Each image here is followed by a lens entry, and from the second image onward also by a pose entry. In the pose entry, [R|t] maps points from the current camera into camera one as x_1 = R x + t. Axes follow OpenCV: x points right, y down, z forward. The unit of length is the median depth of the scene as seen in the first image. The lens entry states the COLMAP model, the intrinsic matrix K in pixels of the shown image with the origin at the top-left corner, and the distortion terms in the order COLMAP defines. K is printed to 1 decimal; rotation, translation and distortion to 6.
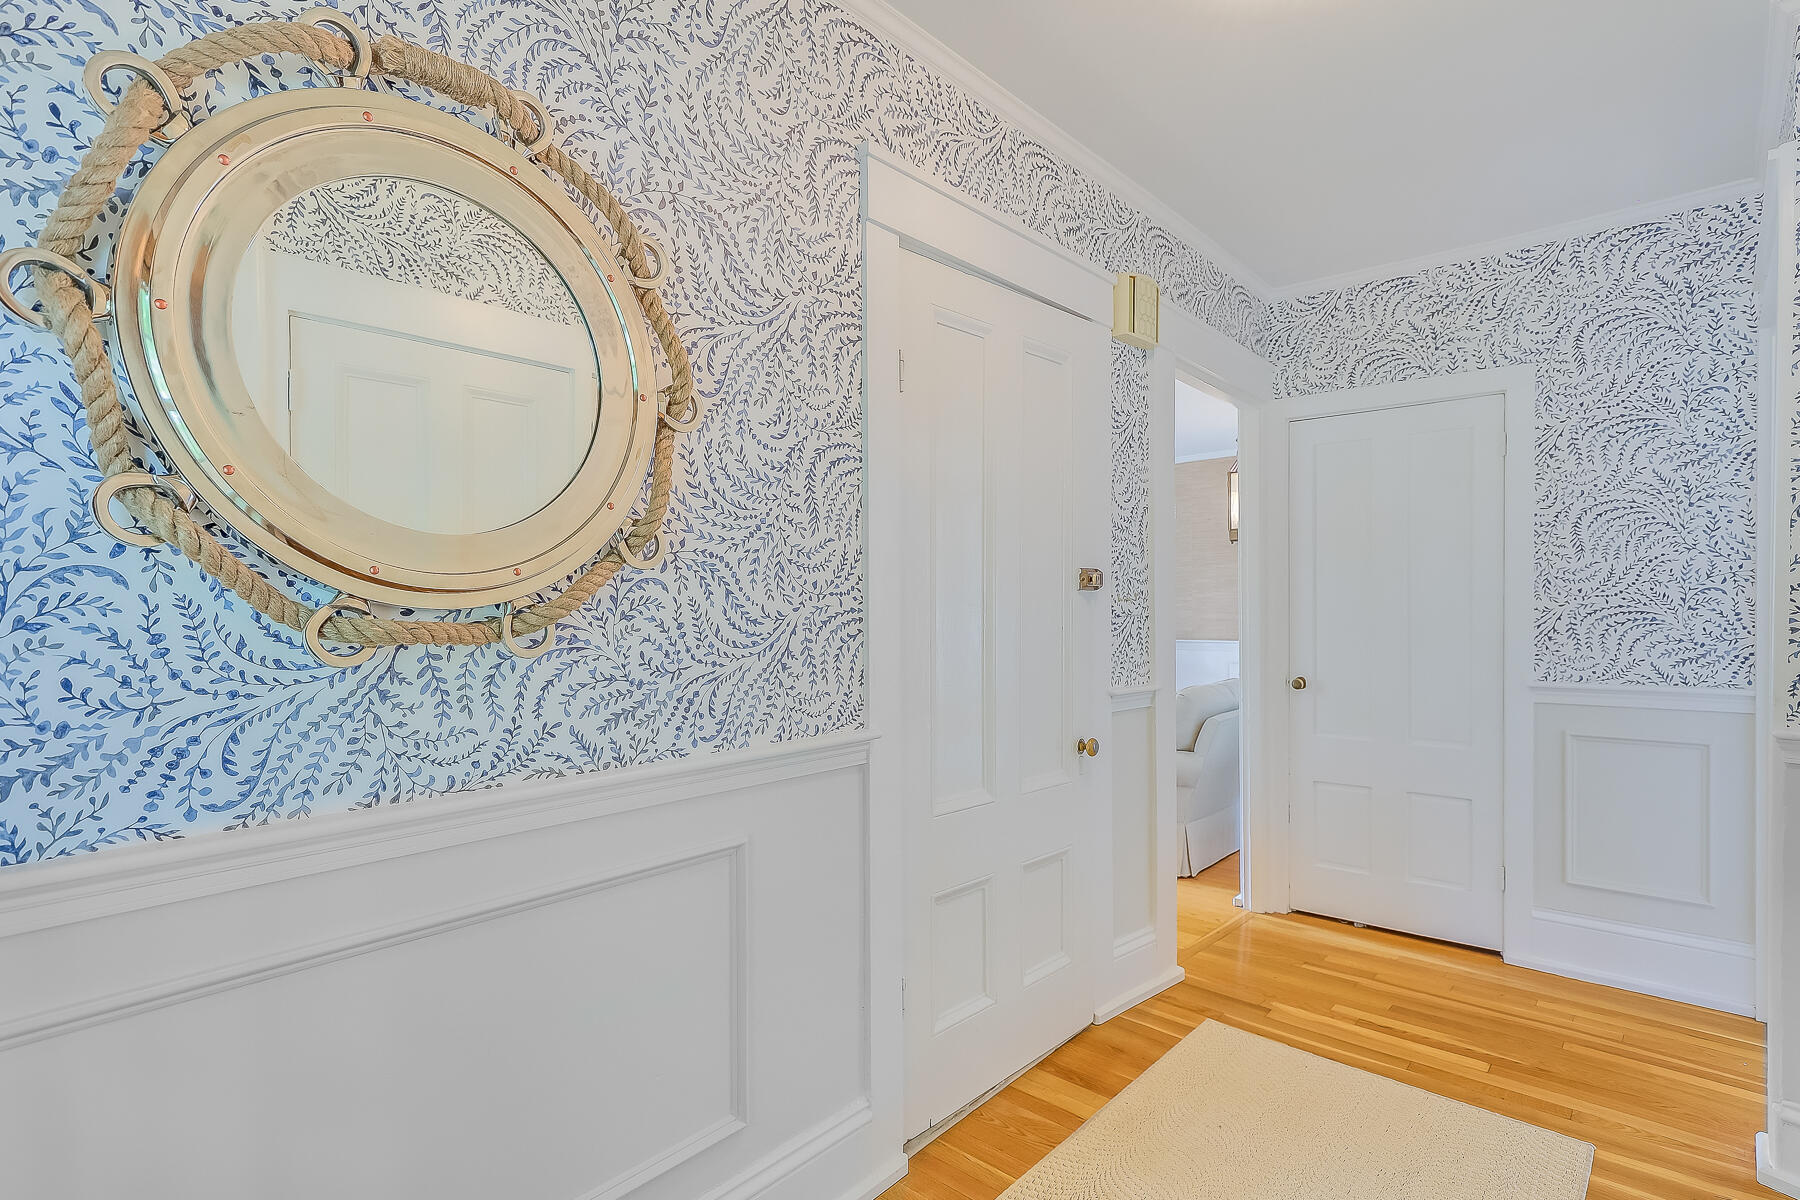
lens RADIAL K [[896.0, 0, 906.7], [0, 896.0, 618.6], [0, 0, 1]] dist [-0.005249, -0.000249]
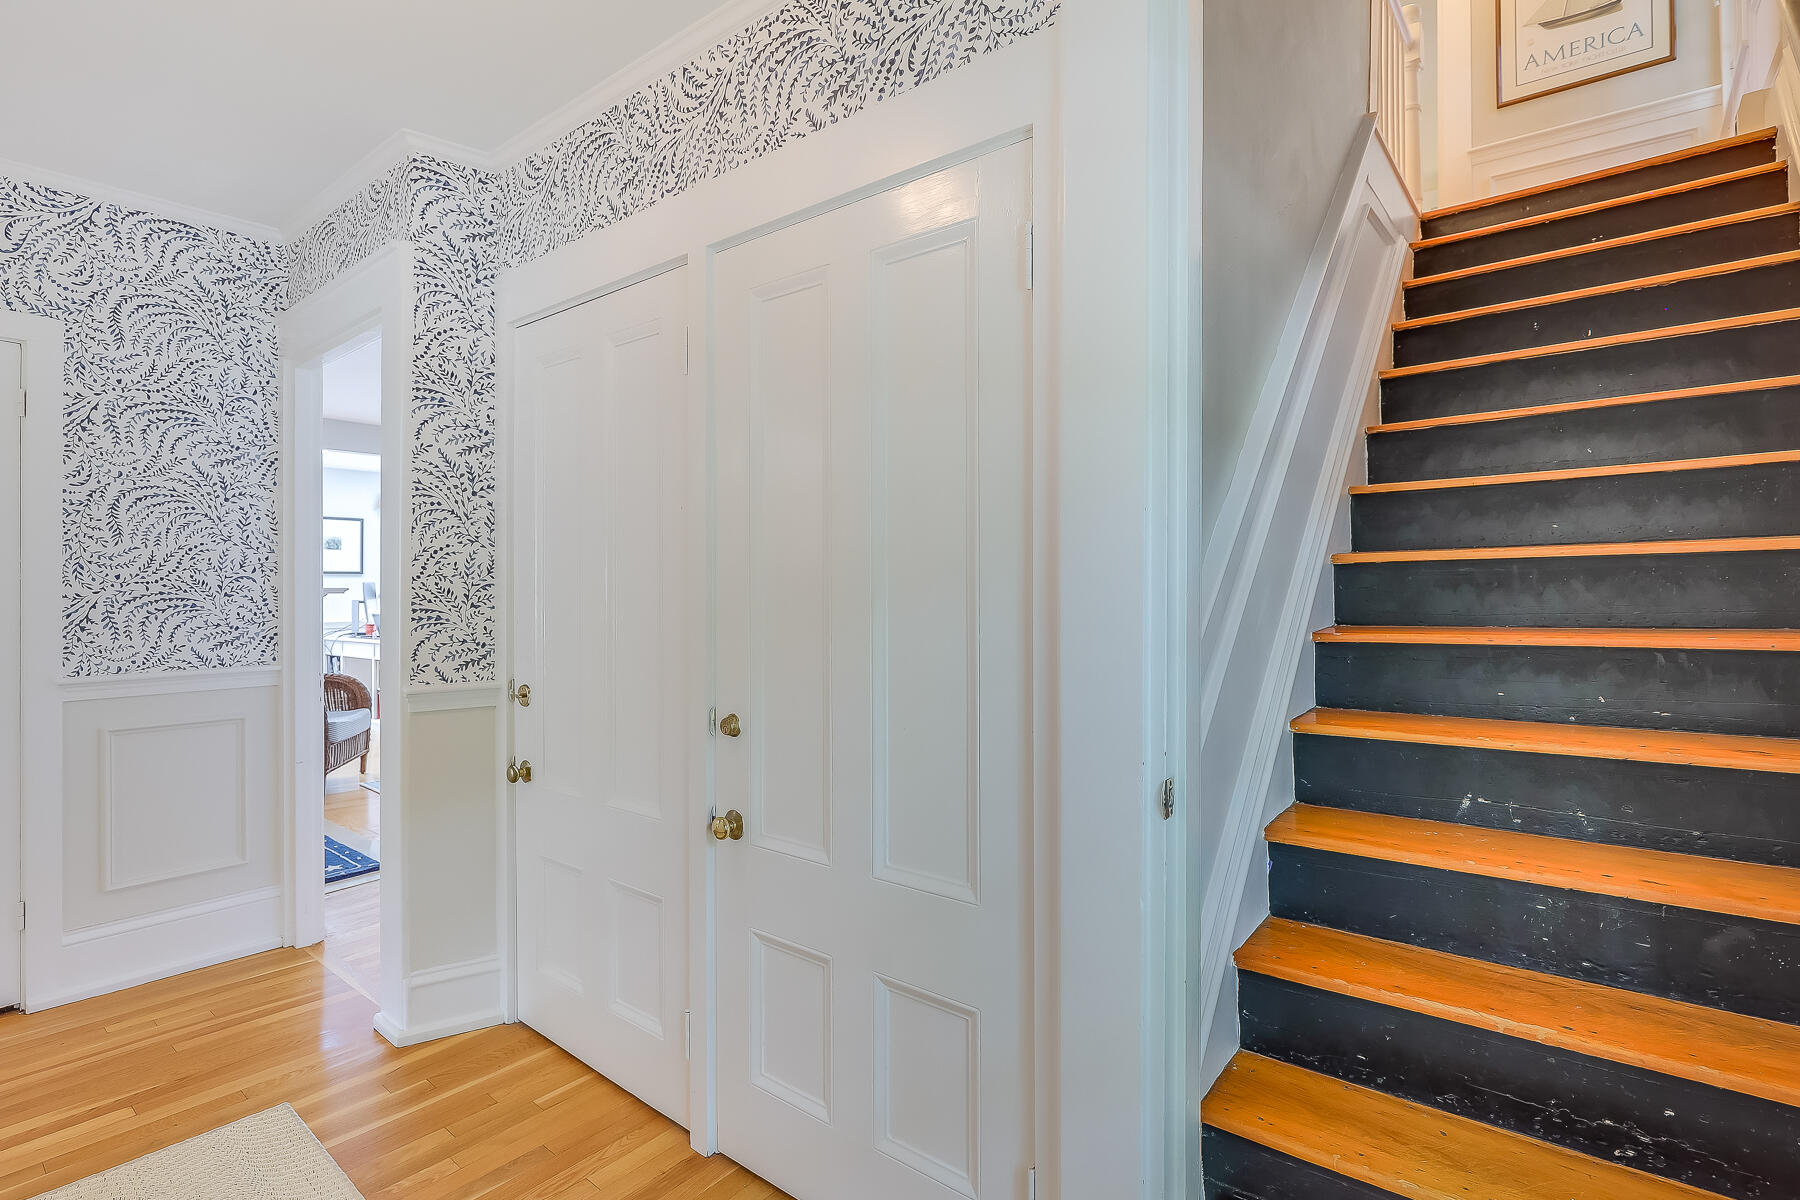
lens RADIAL K [[872.4, 0, 904.4], [0, 872.4, 581.7], [0, 0, 1]] dist [0.001142, -0.000038]
pose [[-0.036428, 0.012116, 0.999263, -0.212017], [0.015240, 0.999817, -0.011567, -0.002902], [-0.999220, 0.014807, -0.036606, 0.210314]]
